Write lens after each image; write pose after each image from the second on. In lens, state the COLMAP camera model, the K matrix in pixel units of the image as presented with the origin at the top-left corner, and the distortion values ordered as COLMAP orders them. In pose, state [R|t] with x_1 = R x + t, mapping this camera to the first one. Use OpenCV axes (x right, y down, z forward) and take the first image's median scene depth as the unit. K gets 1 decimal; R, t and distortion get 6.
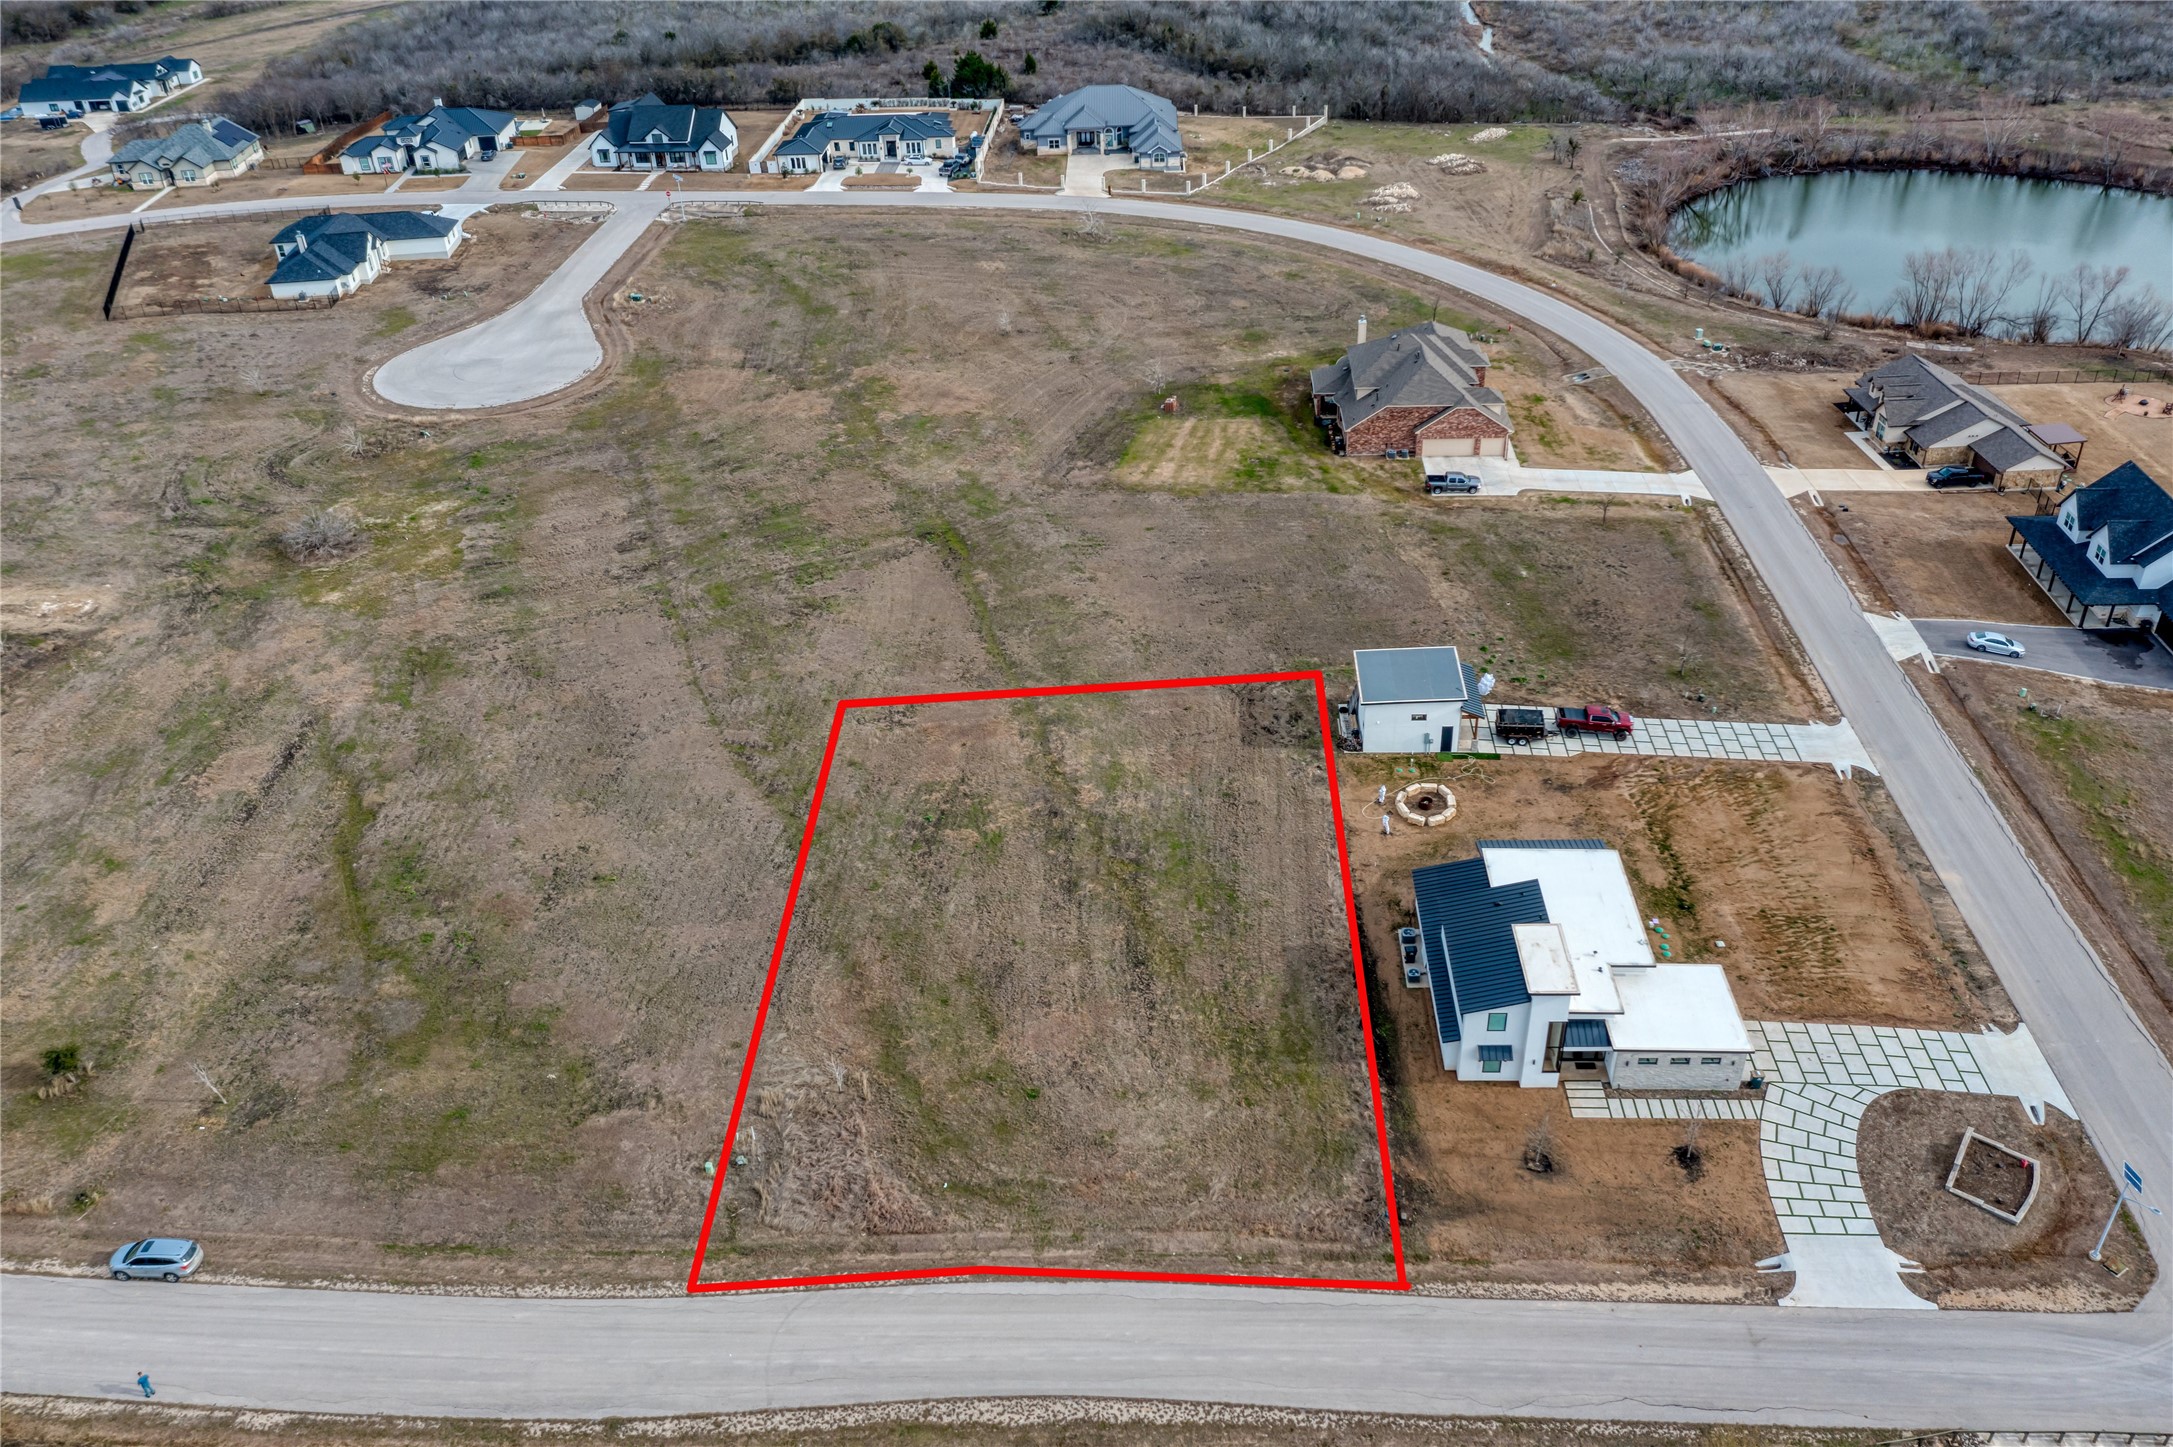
lens RADIAL K [[1721.8, 0, 1091.6], [0, 1721.8, 712.2], [0, 0, 1]] dist [-0.030263, 0.012179]
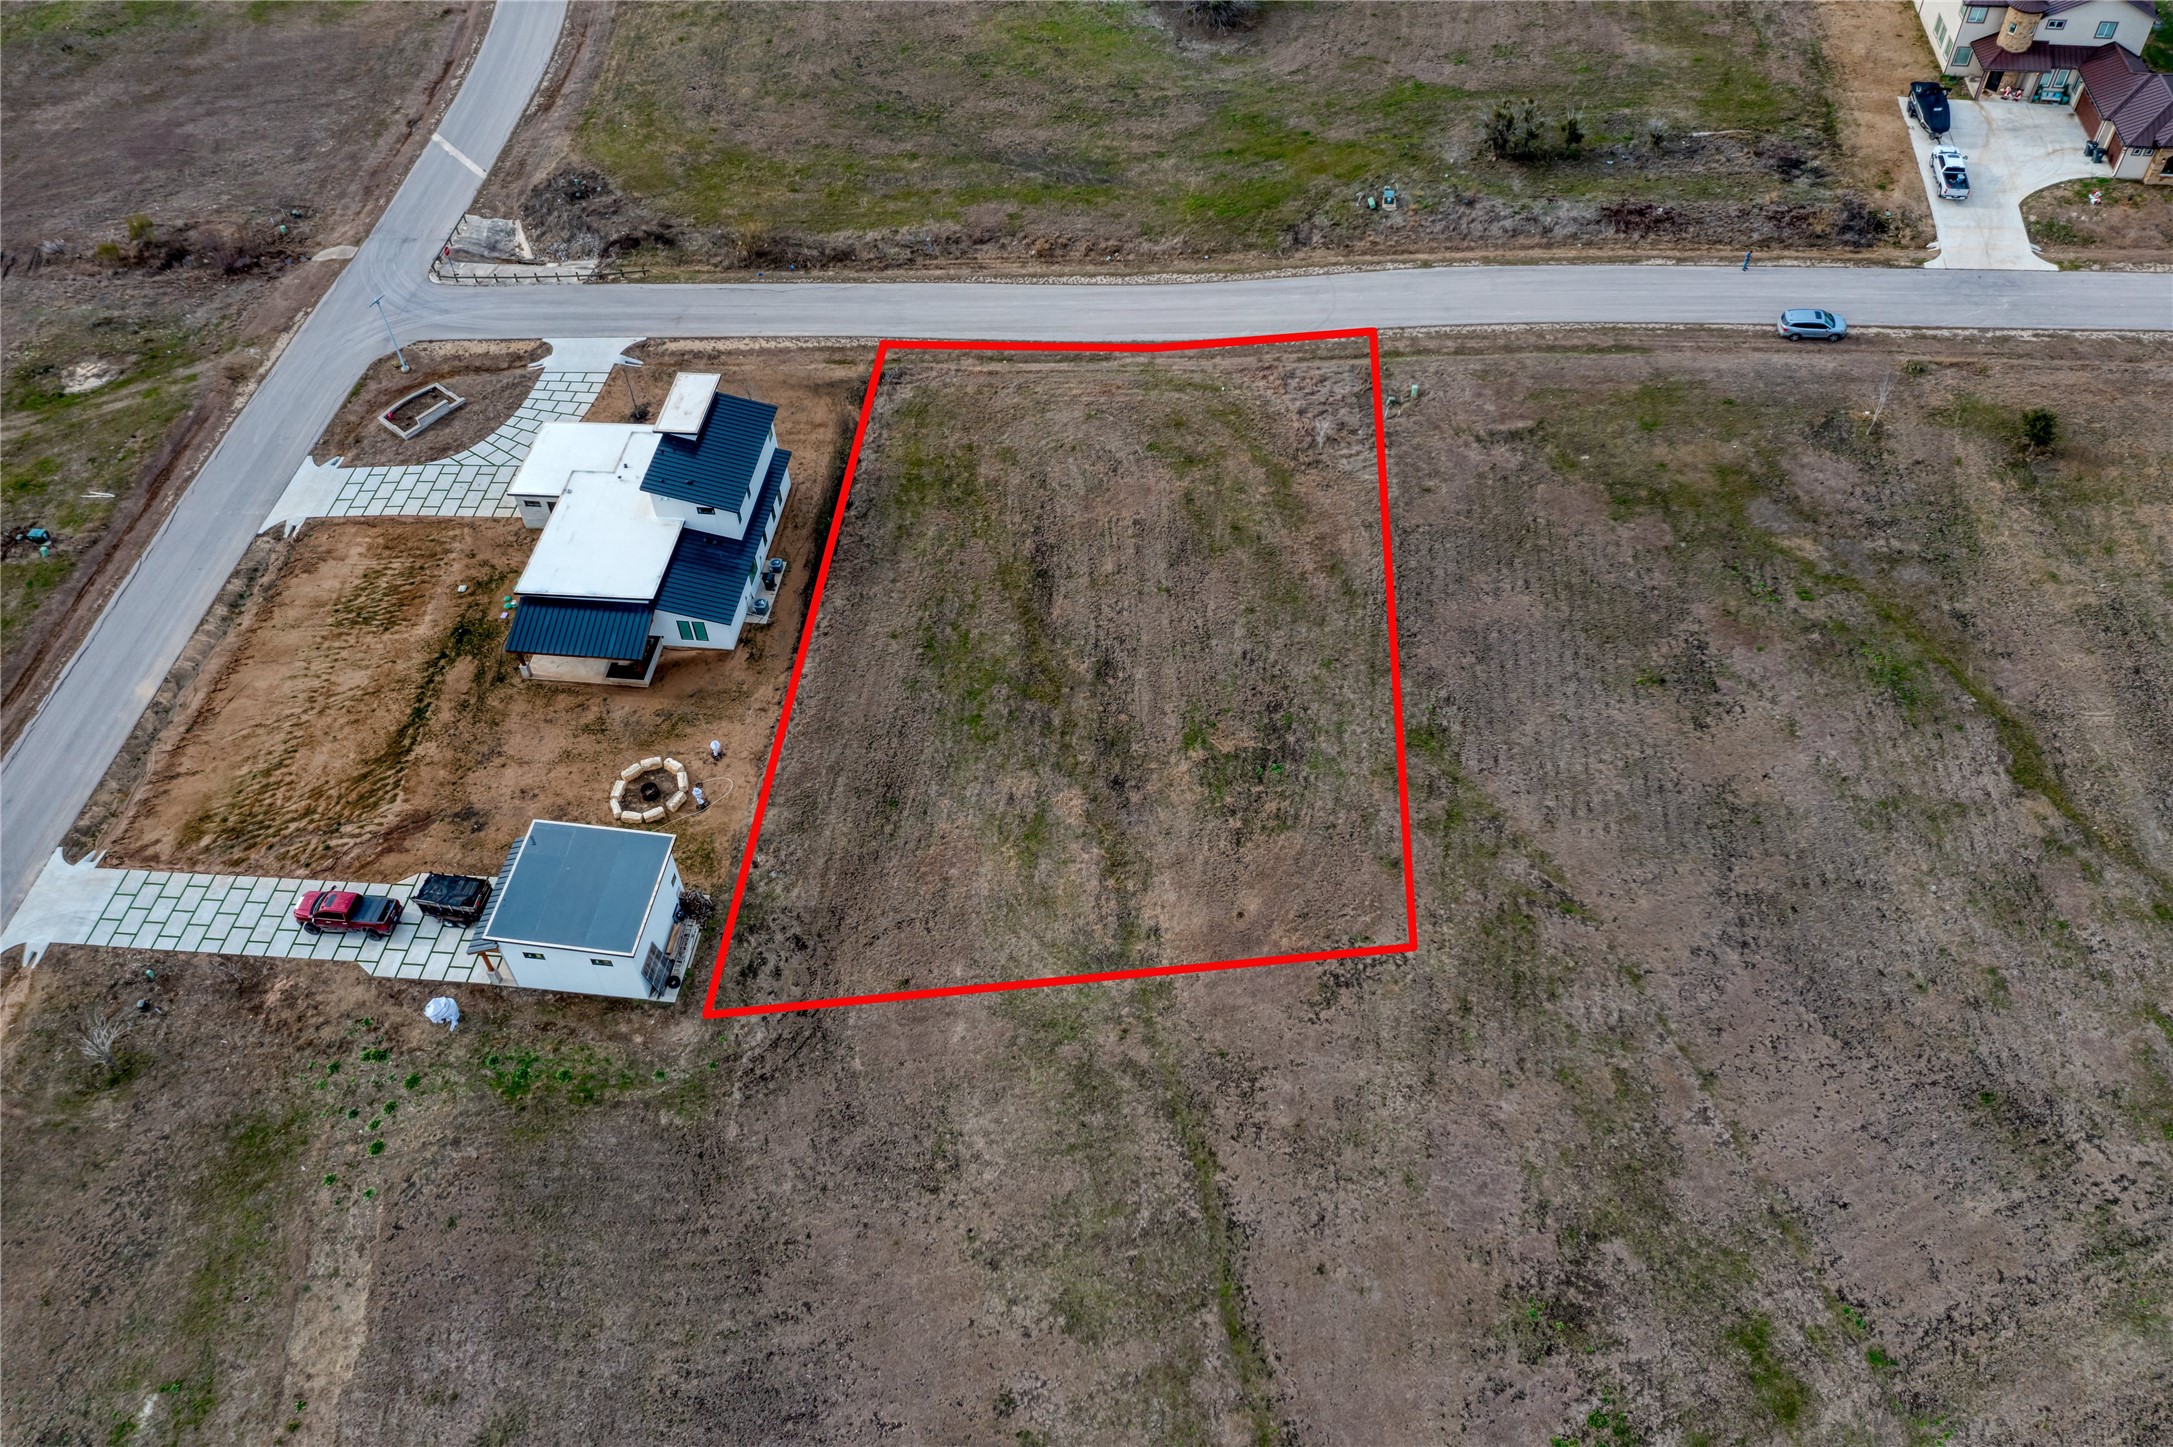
lens RADIAL K [[1721.8, 0, 1091.6], [0, 1721.8, 712.2], [0, 0, 1]] dist [-0.030263, 0.012179]
pose [[-0.995403, -0.007107, 0.095512, -0.082014], [0.093249, 0.155632, 0.983404, -0.696589], [-0.021854, 0.987789, -0.154254, 1.056806]]
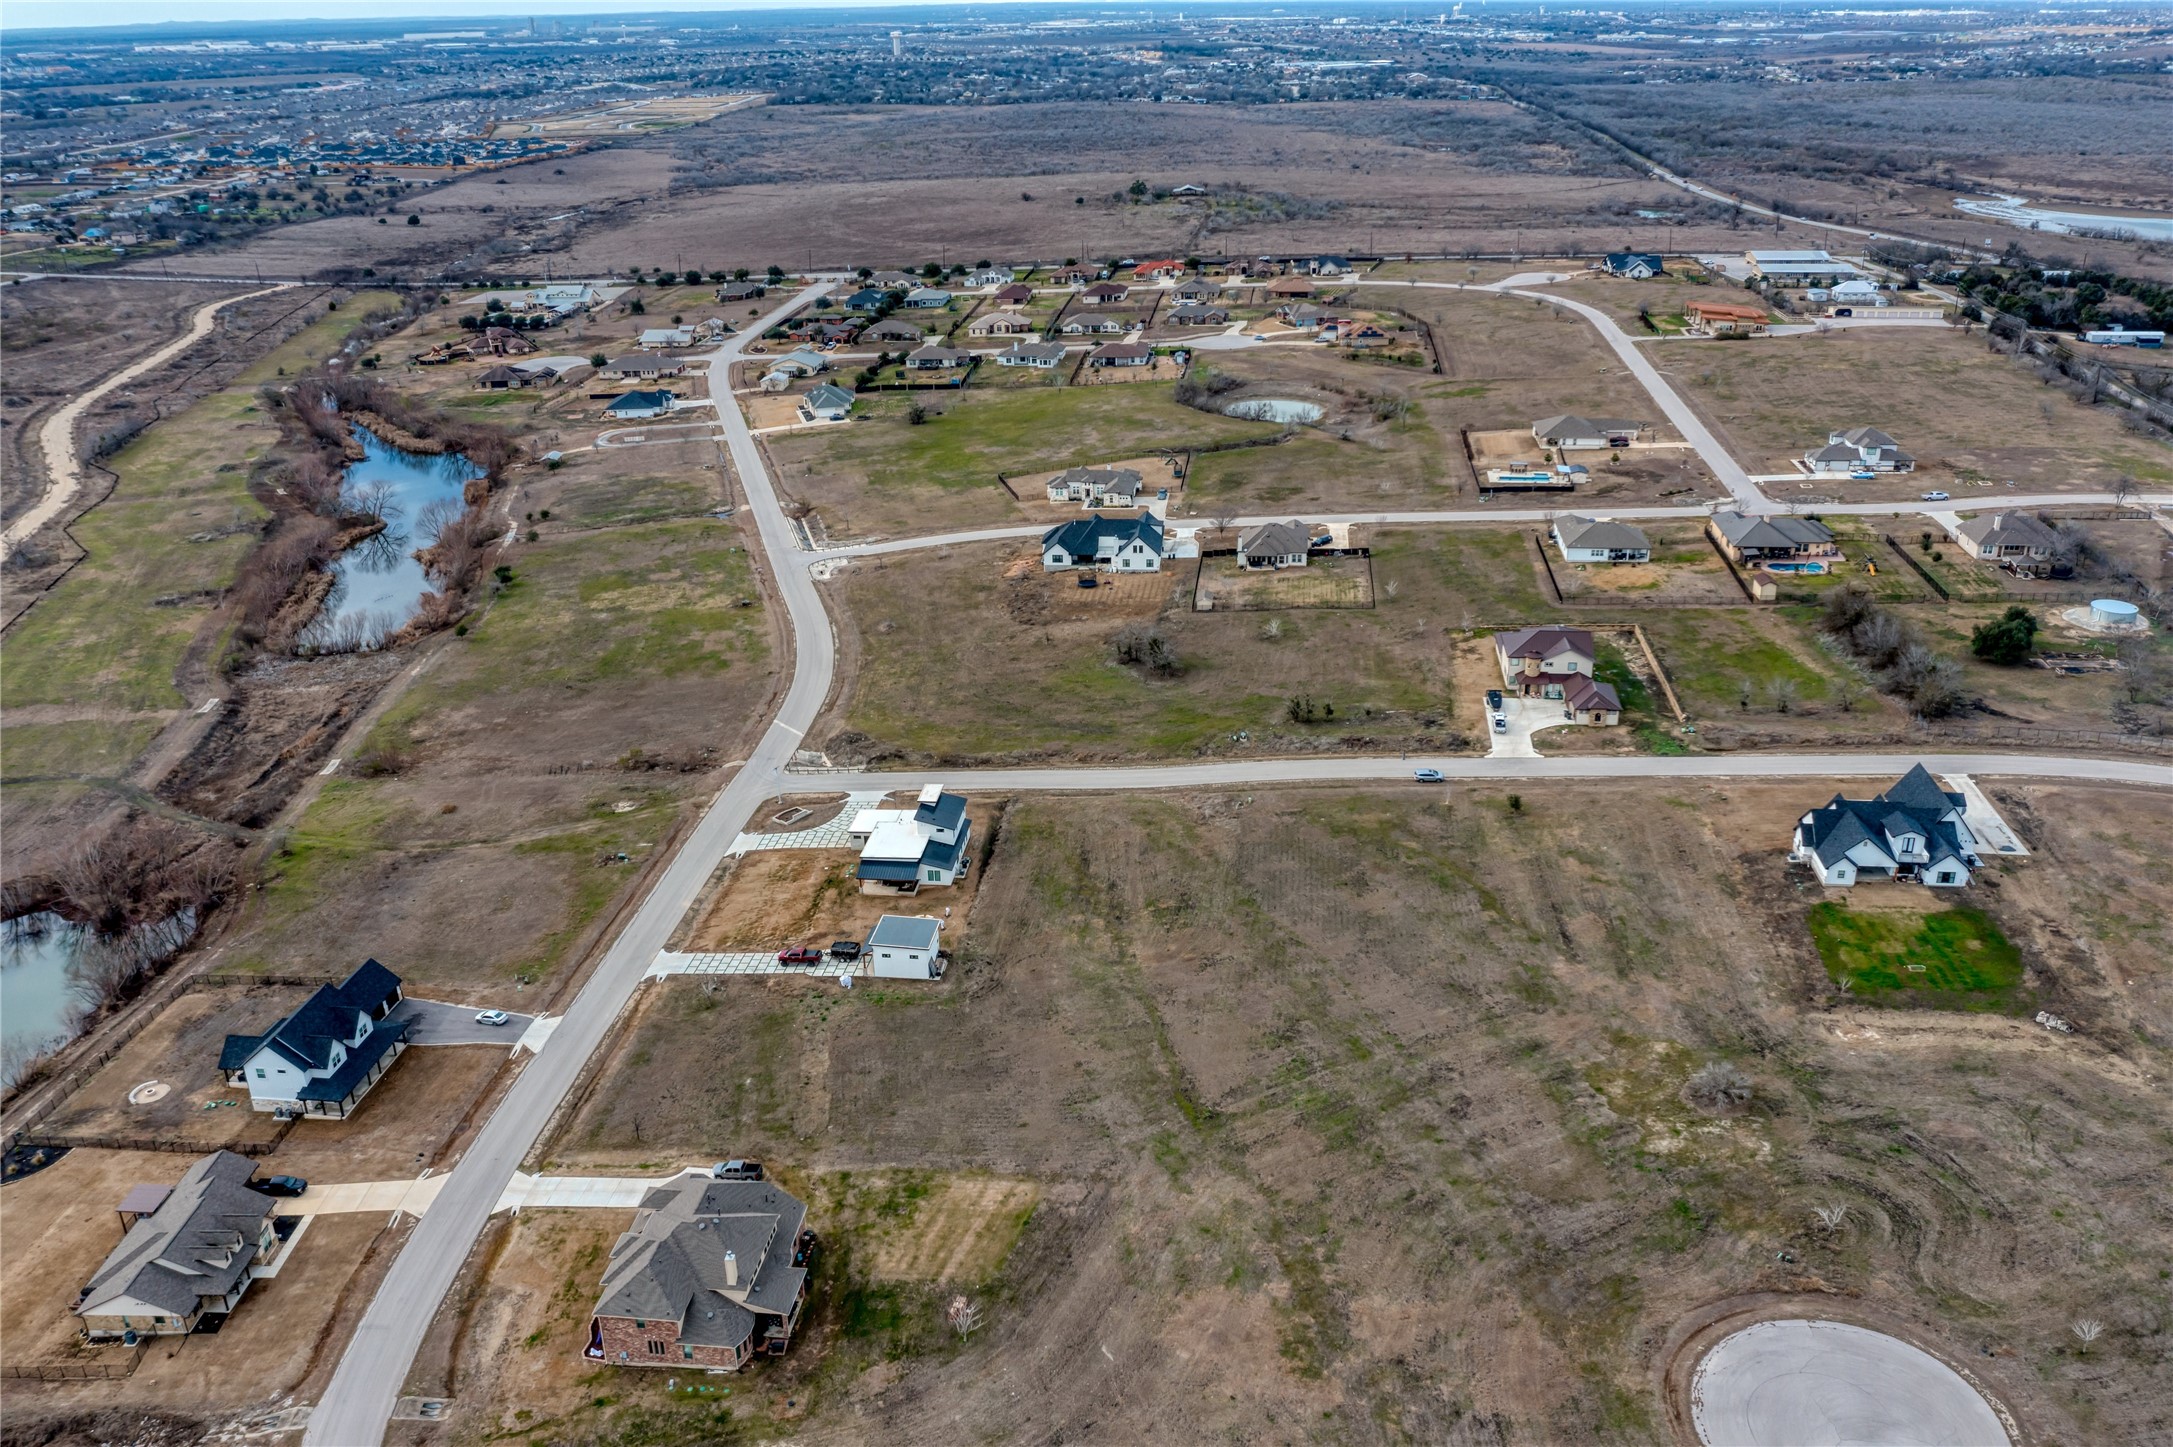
lens RADIAL K [[1721.8, 0, 1091.6], [0, 1721.8, 712.2], [0, 0, 1]] dist [-0.030263, 0.012179]
pose [[-0.996061, 0.028048, 0.084113, -0.152454], [0.085119, 0.568135, 0.818521, -1.563016], [-0.024829, 0.822457, -0.568285, 1.828657]]
